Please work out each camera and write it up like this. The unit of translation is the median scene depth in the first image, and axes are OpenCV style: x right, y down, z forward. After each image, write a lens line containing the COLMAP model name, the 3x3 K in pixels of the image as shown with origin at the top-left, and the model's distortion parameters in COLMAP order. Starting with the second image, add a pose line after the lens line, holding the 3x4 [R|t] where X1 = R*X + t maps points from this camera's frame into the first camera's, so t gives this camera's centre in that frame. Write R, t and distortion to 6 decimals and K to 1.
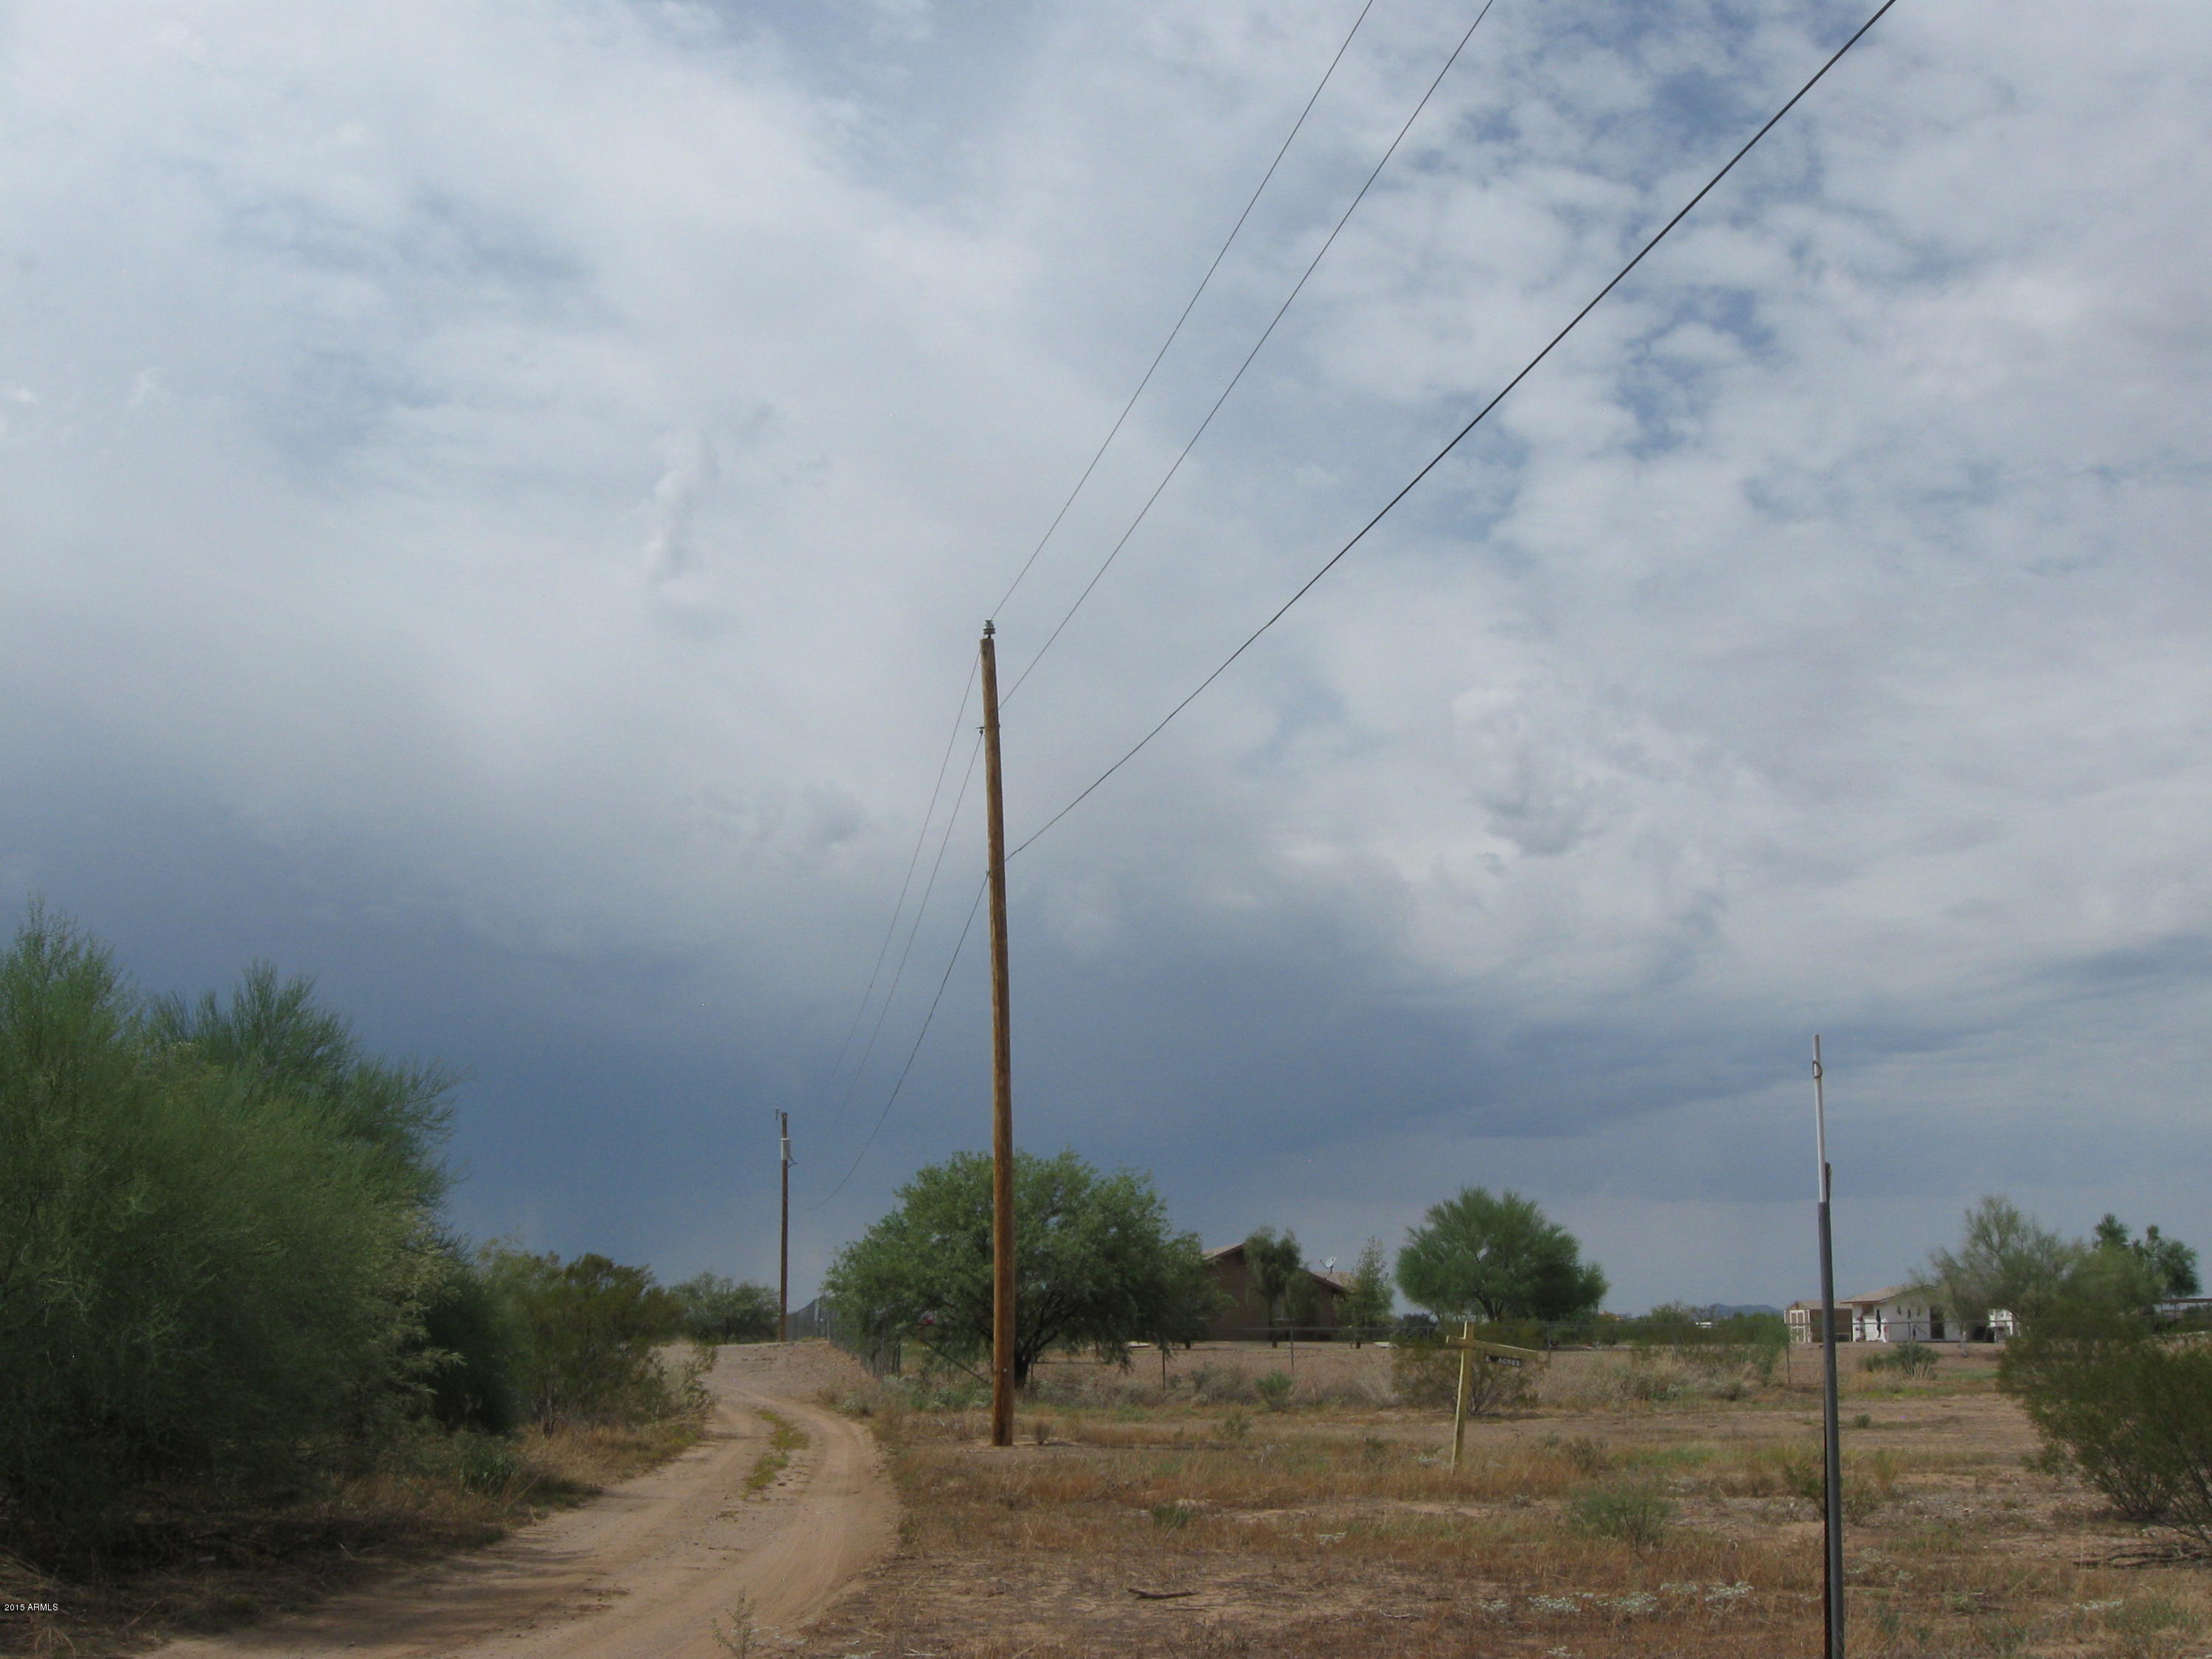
lens RADIAL K [[2355.8, 0, 1095.4], [0, 2355.8, 830.9], [0, 0, 1]] dist [-0.137472, 0.083244]
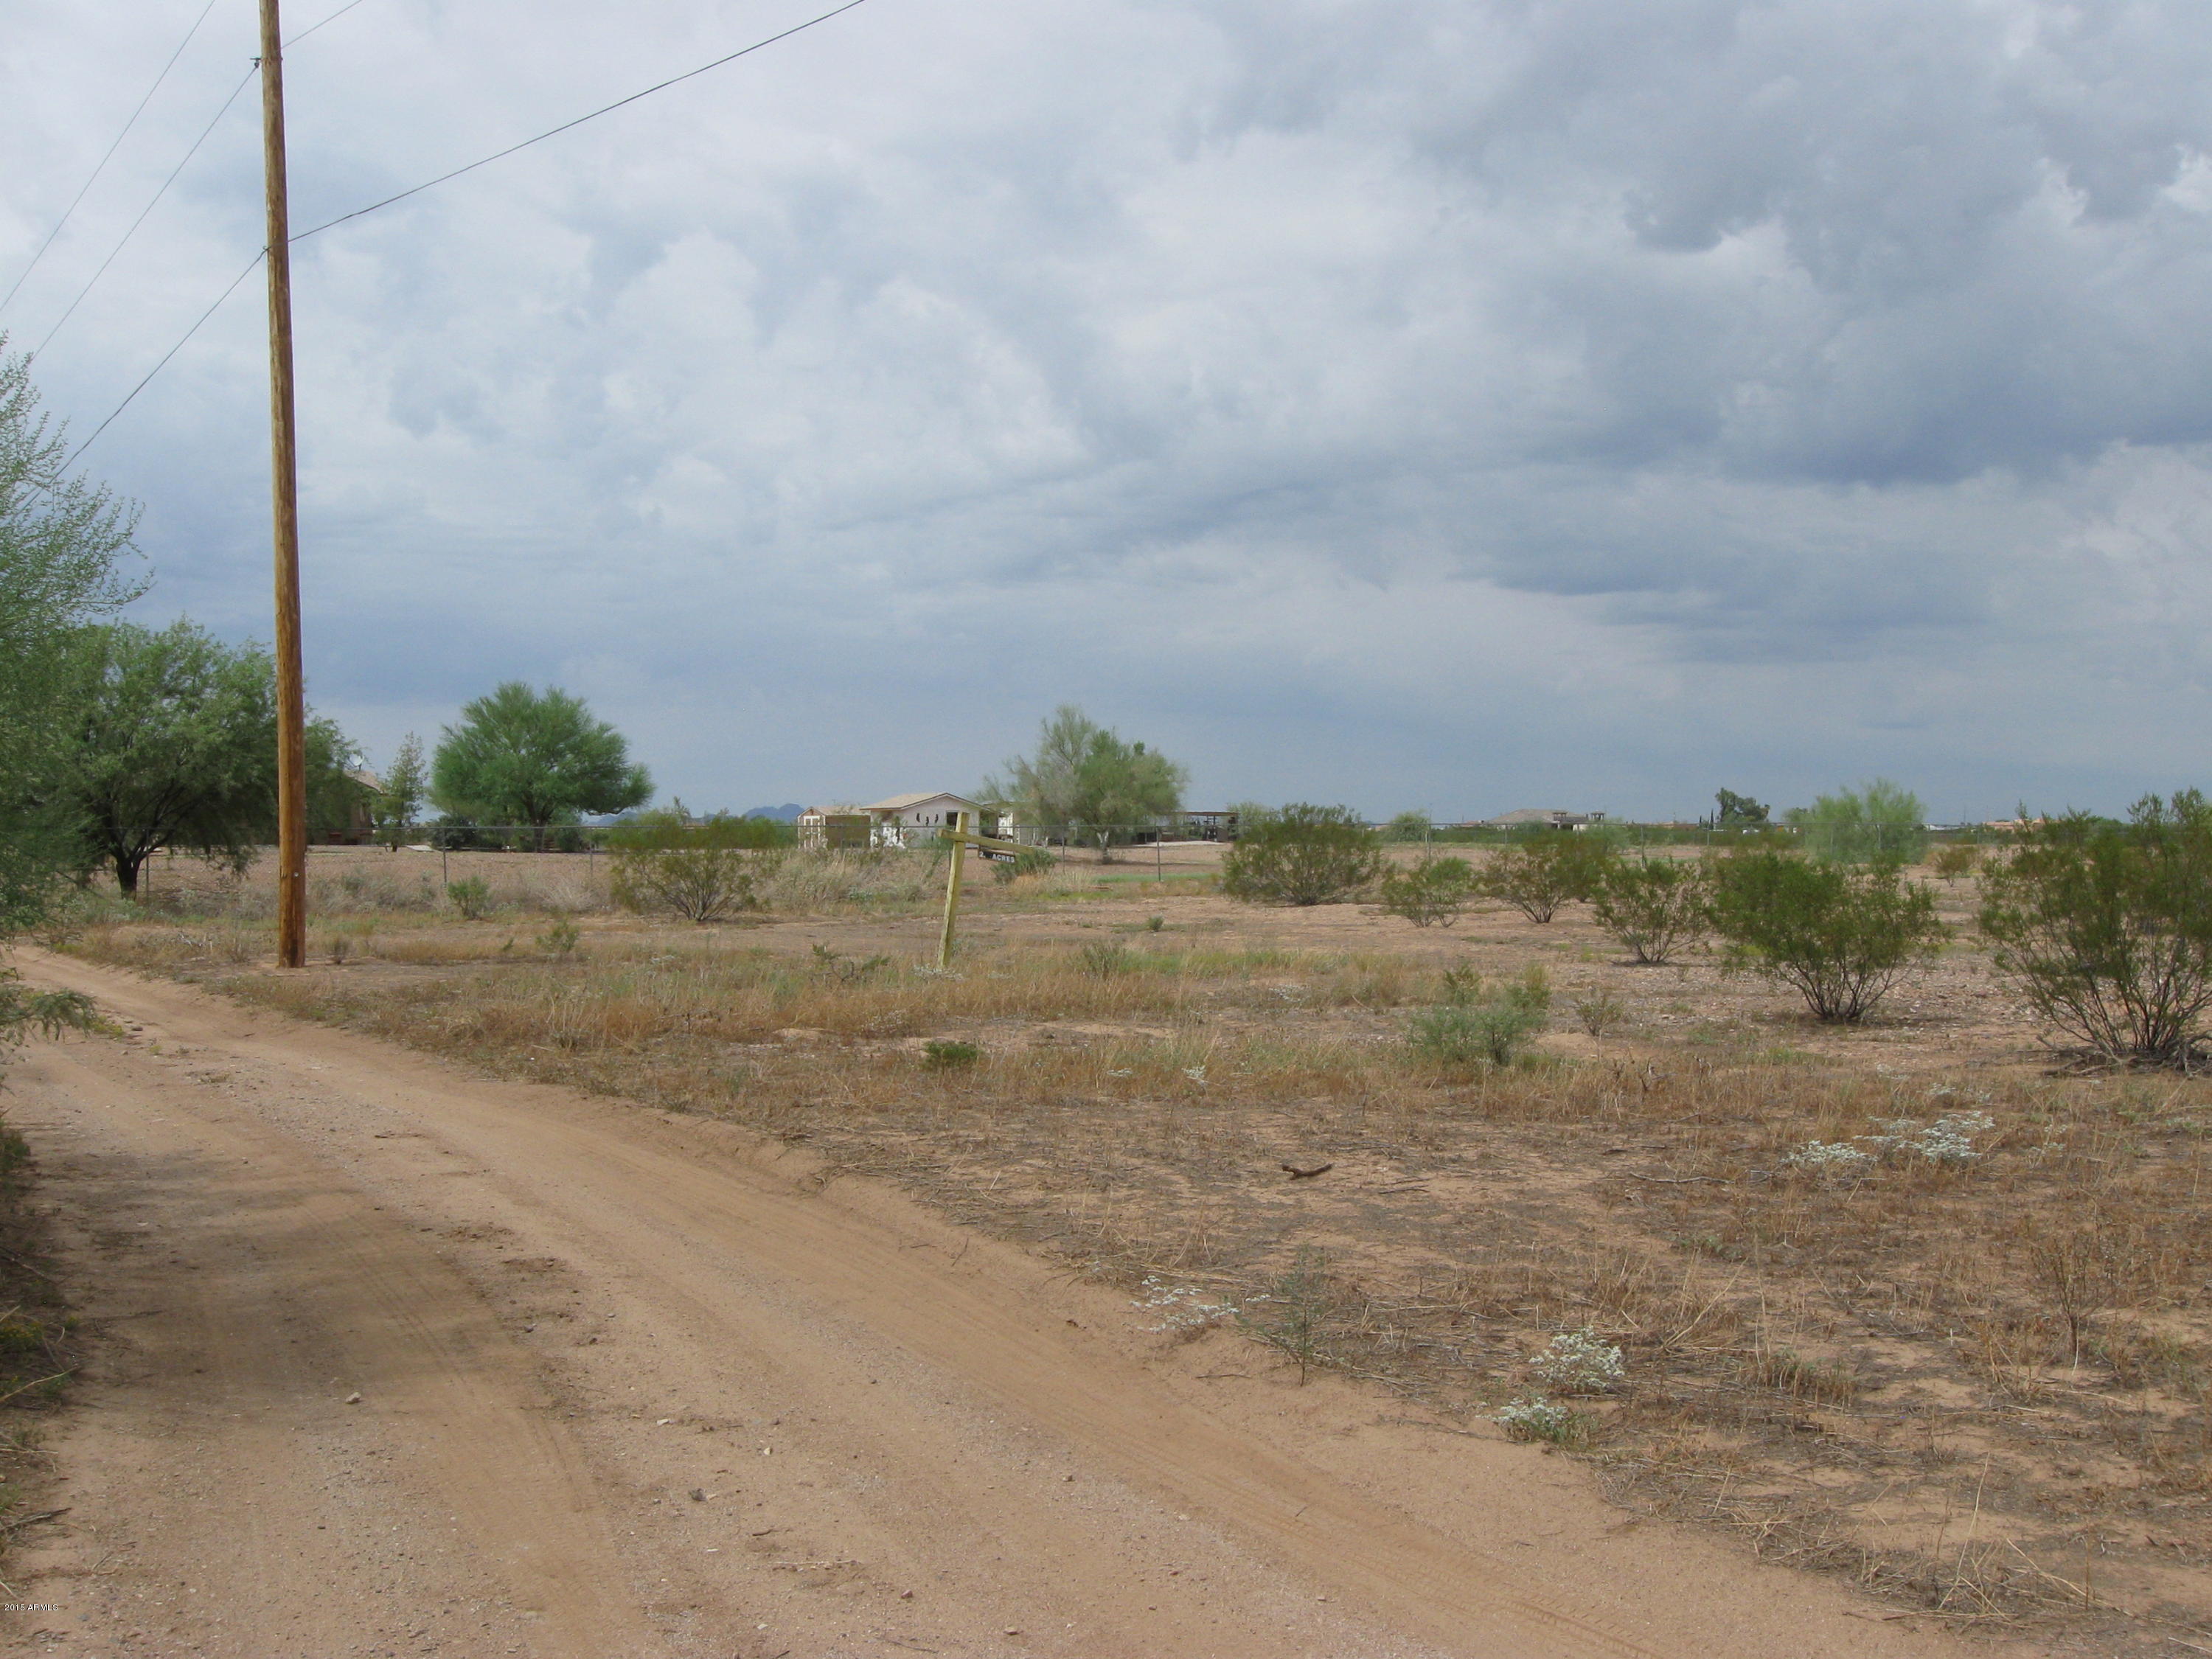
lens RADIAL K [[2355.8, 0, 1095.4], [0, 2355.8, 830.9], [0, 0, 1]] dist [-0.137472, 0.083244]
pose [[0.890145, -0.004486, 0.455655, -0.071625], [-0.089843, 0.978595, 0.185146, 0.019656], [-0.446732, -0.205744, 0.870689, 0.083701]]
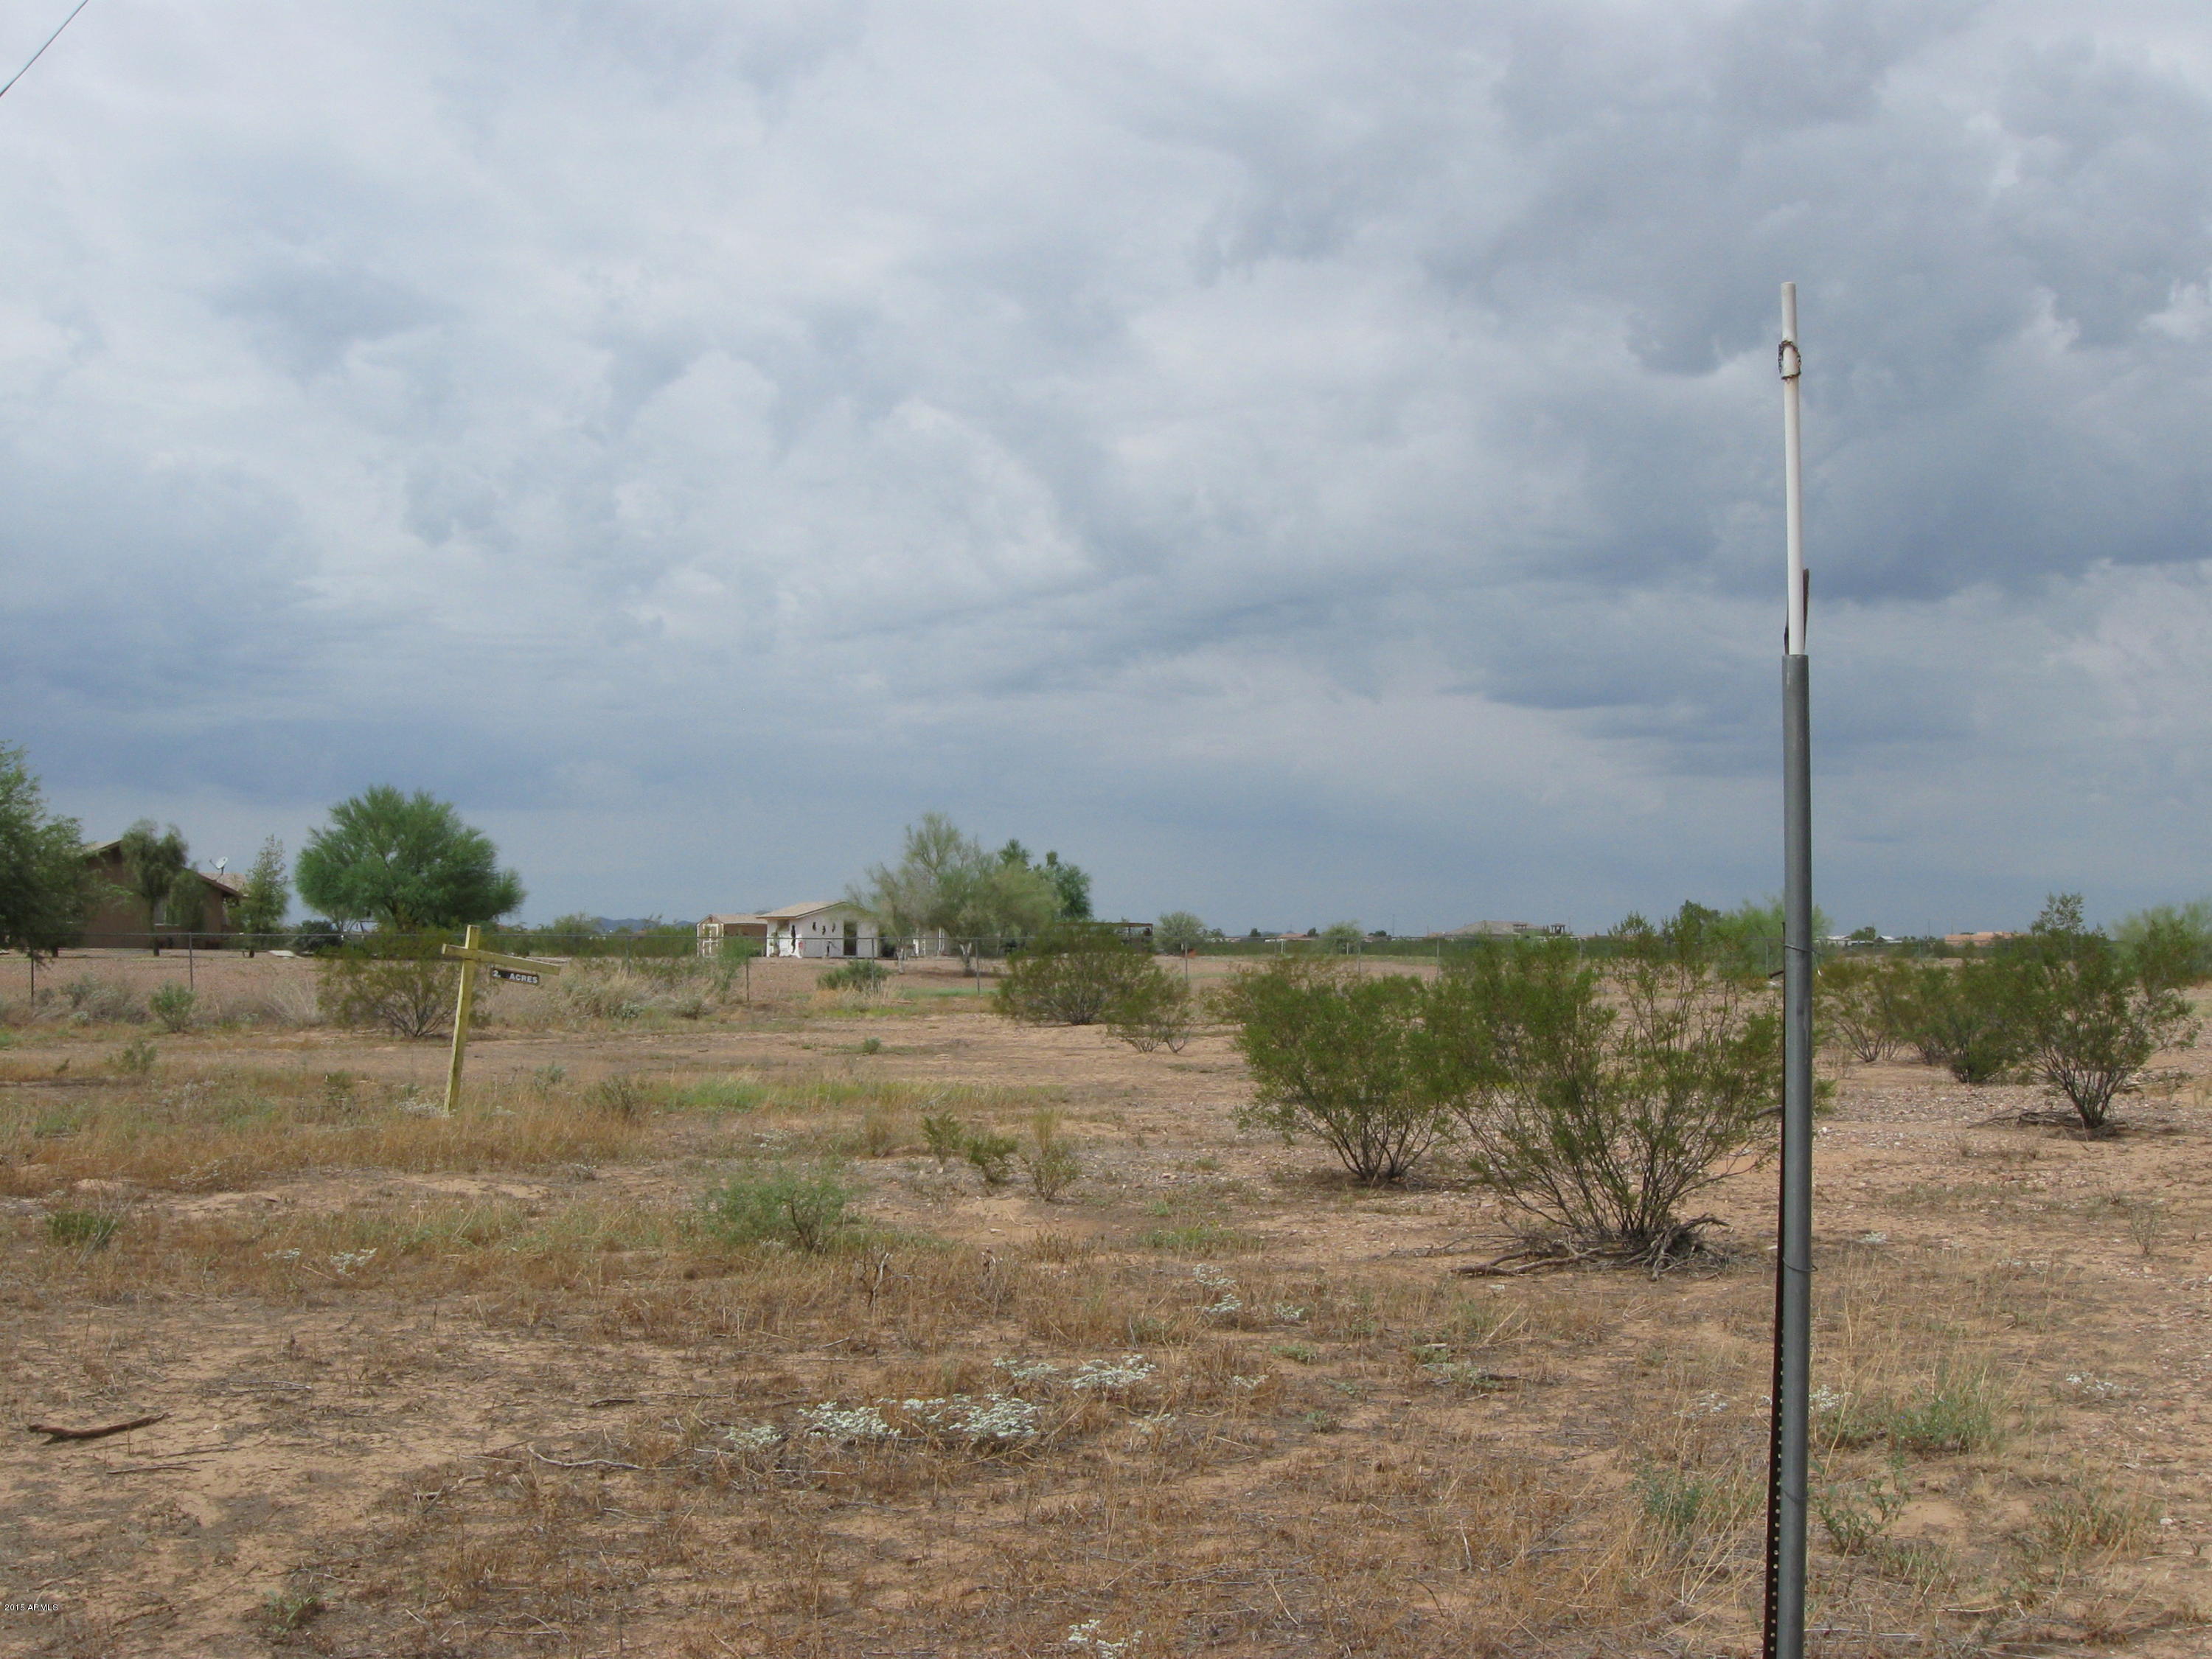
lens RADIAL K [[2328.0, 0, 1106.0], [0, 2328.0, 829.5], [0, 0, 1]] dist [-0.138566, 0.058651]
pose [[0.888185, 0.022632, 0.458928, -0.001000], [-0.096711, 0.985620, 0.138563, 0.020625], [-0.449193, -0.167453, 0.877602, 0.094501]]
